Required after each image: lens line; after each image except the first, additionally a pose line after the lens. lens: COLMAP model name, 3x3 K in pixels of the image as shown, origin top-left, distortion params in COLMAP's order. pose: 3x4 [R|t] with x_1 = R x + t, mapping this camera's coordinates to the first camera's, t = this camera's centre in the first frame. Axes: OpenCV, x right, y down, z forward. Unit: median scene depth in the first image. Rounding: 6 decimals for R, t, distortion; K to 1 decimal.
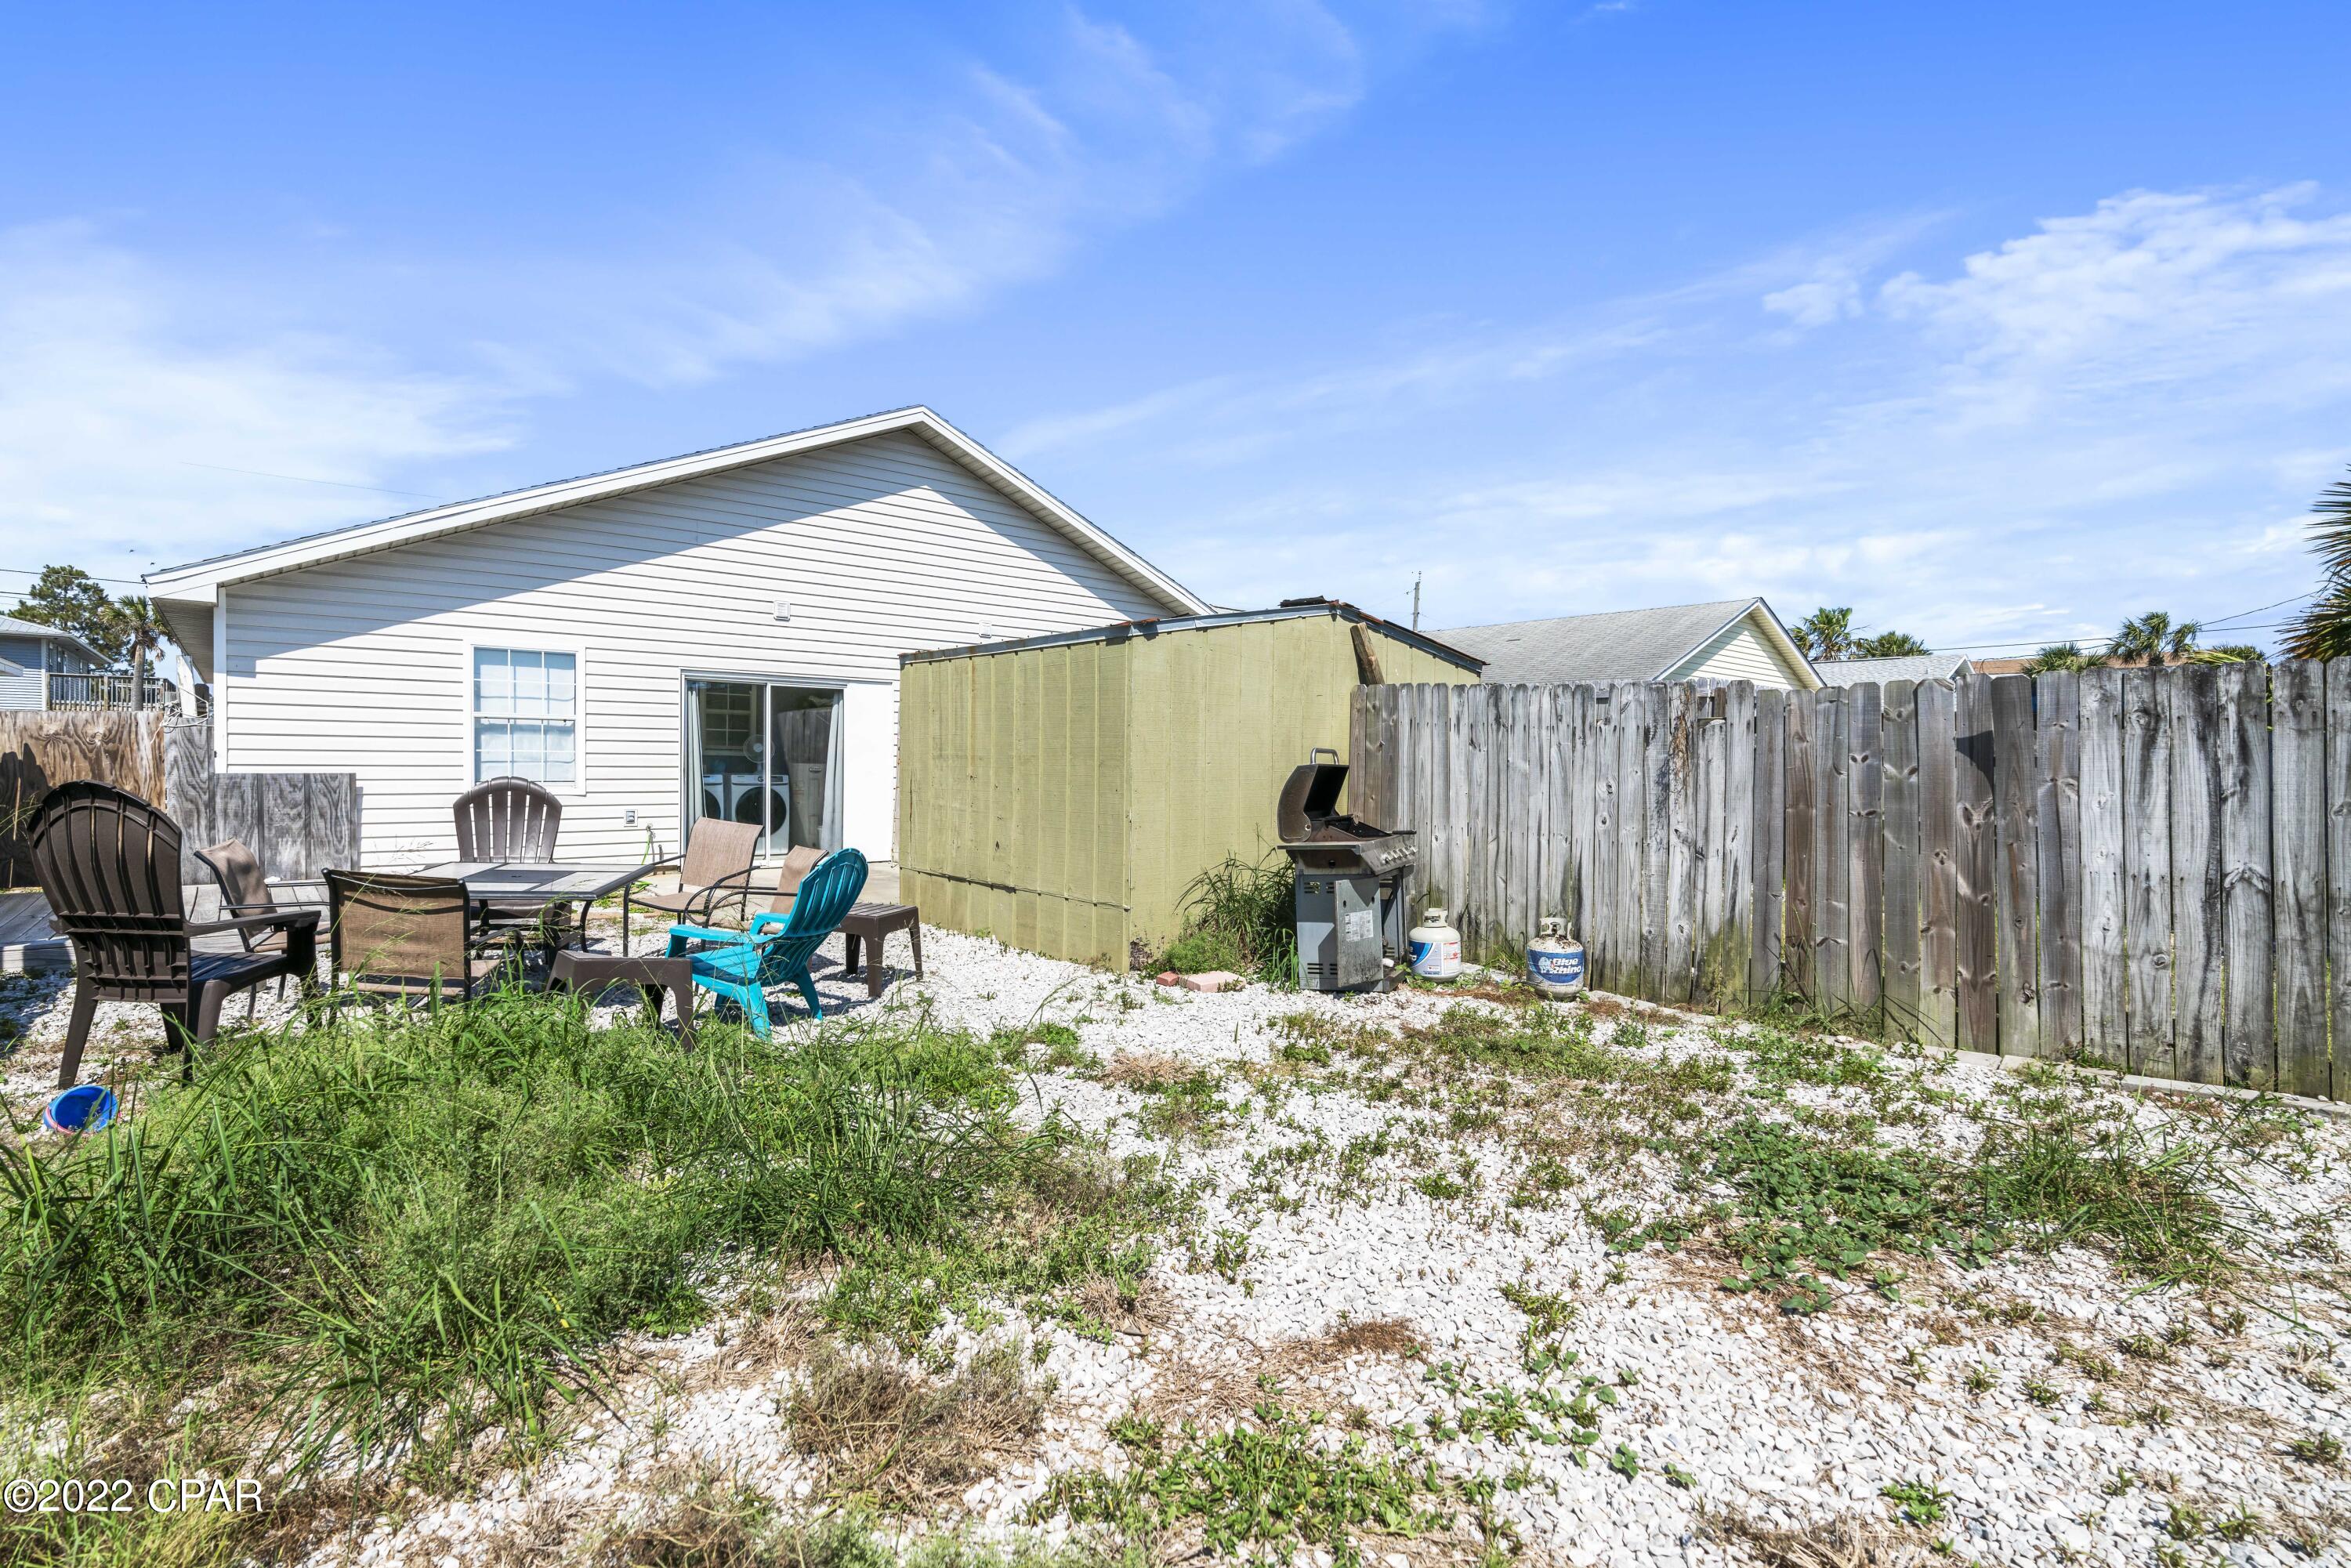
lens RADIAL K [[1059.7, 0, 1182.6], [0, 1059.7, 790.5], [0, 0, 1]] dist [-0.017405, -0.000234]
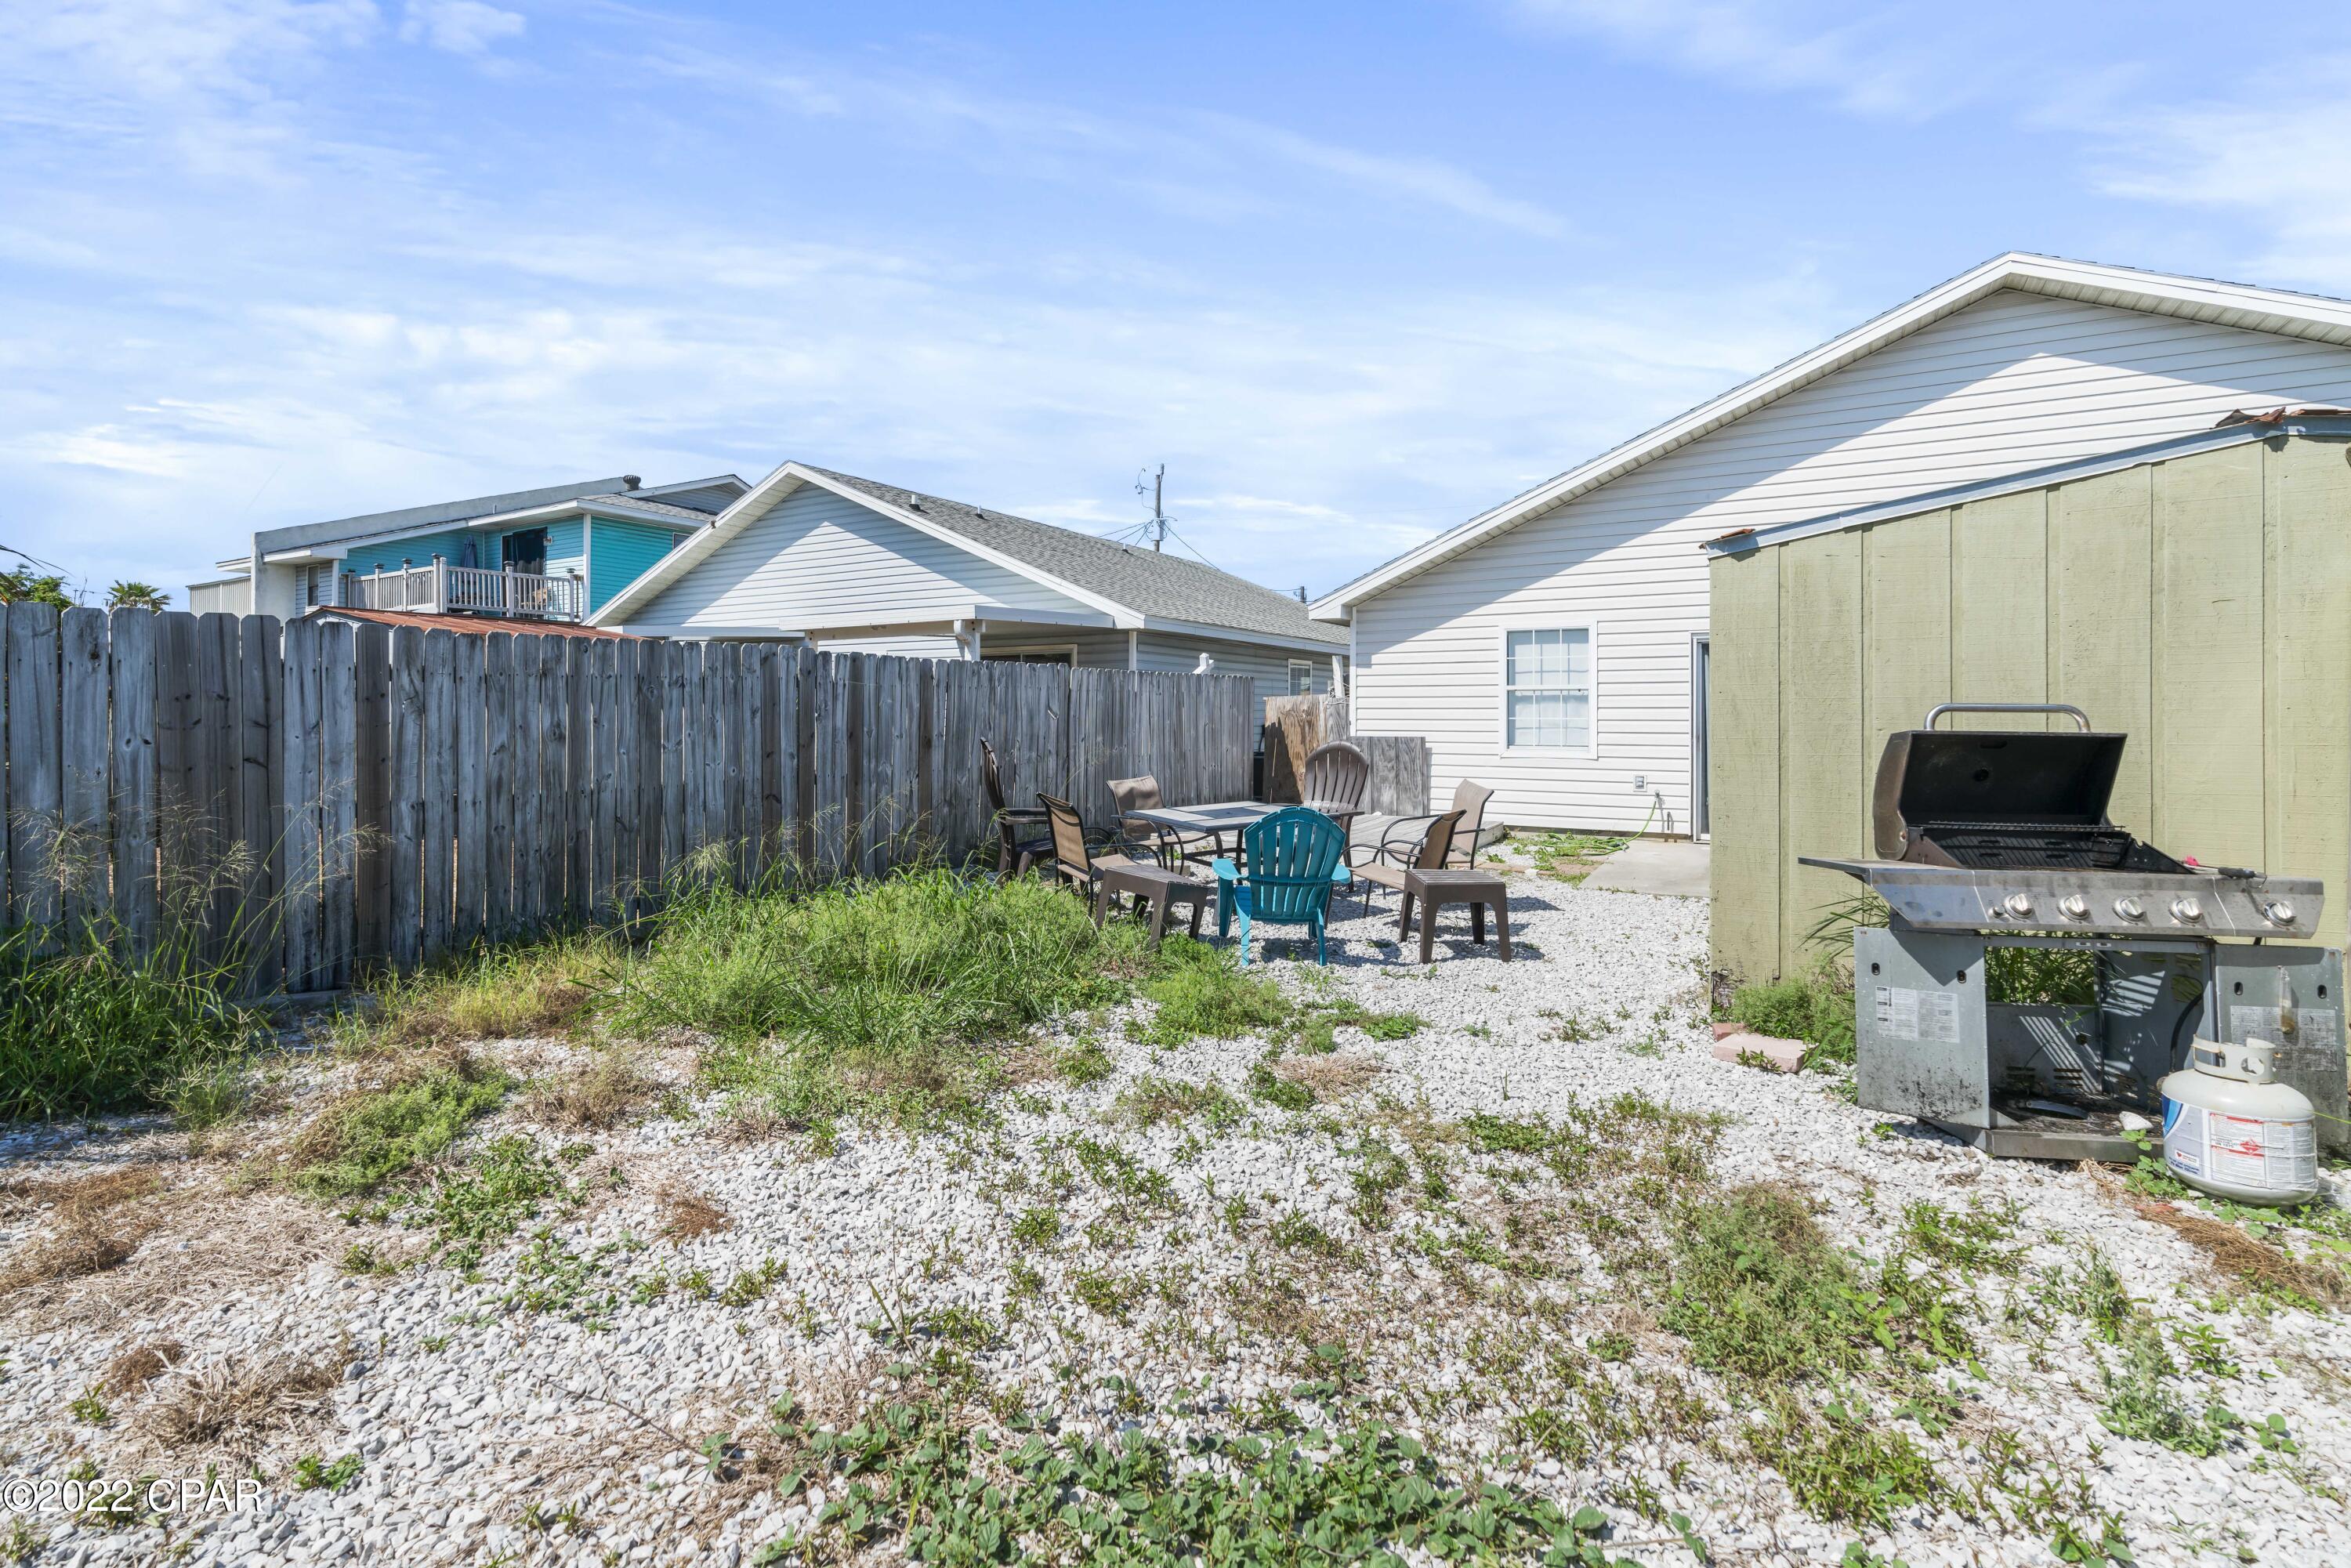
lens RADIAL K [[1061.5, 0, 1151.2], [0, 1061.5, 718.6], [0, 0, 1]] dist [-0.003786, 0.000283]
pose [[0.324176, -0.009227, -0.945952, 0.343520], [-0.024372, 0.999539, -0.018102, -0.007036], [0.945683, 0.028923, 0.323802, 0.251383]]
